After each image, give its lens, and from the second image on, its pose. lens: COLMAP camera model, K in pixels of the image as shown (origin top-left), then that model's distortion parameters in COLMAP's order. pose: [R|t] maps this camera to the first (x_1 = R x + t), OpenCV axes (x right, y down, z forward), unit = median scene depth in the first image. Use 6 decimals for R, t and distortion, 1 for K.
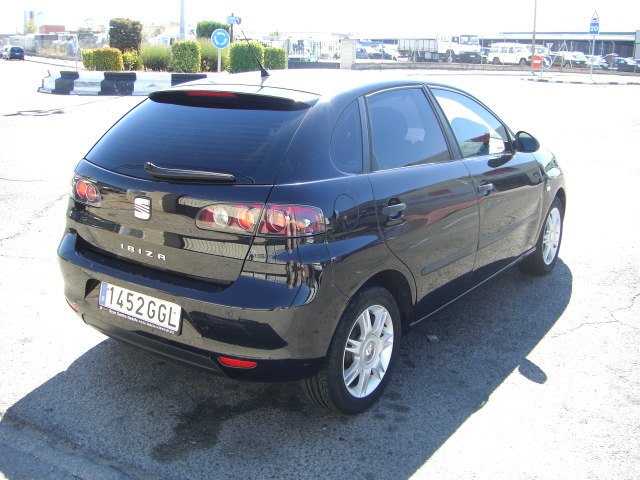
lens RADIAL K [[708.5, 0, 320.0], [0, 708.5, 240.0], [0, 0, 1]] dist [-0.146518, 0.004169]
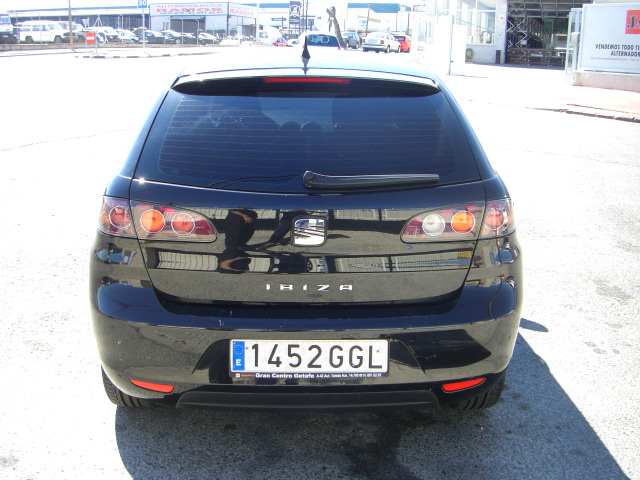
lens RADIAL K [[708.5, 0, 320.0], [0, 708.5, 240.0], [0, 0, 1]] dist [-0.146518, 0.004169]
pose [[0.789706, -0.167130, 0.590281, -0.054806], [0.147388, 0.985682, 0.081900, -0.007640], [-0.595518, 0.022324, 0.803032, 0.028903]]
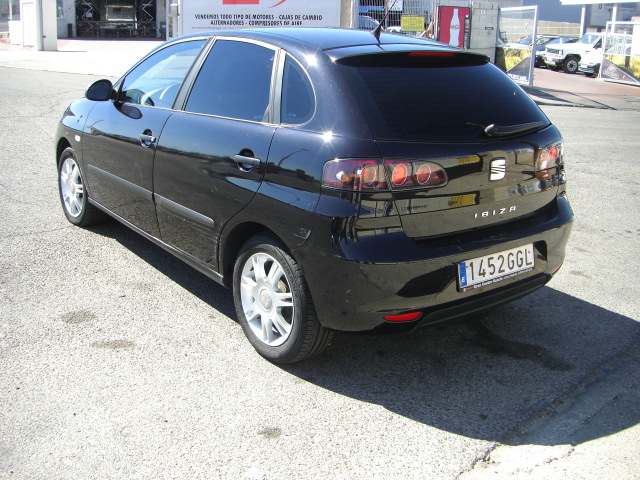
lens RADIAL K [[708.5, 0, 320.0], [0, 708.5, 240.0], [0, 0, 1]] dist [-0.146518, 0.004169]
pose [[0.279023, -0.284730, 0.917101, -0.100261], [0.209031, 0.950139, 0.231391, -0.018485], [-0.937258, 0.127139, 0.324628, 0.072056]]
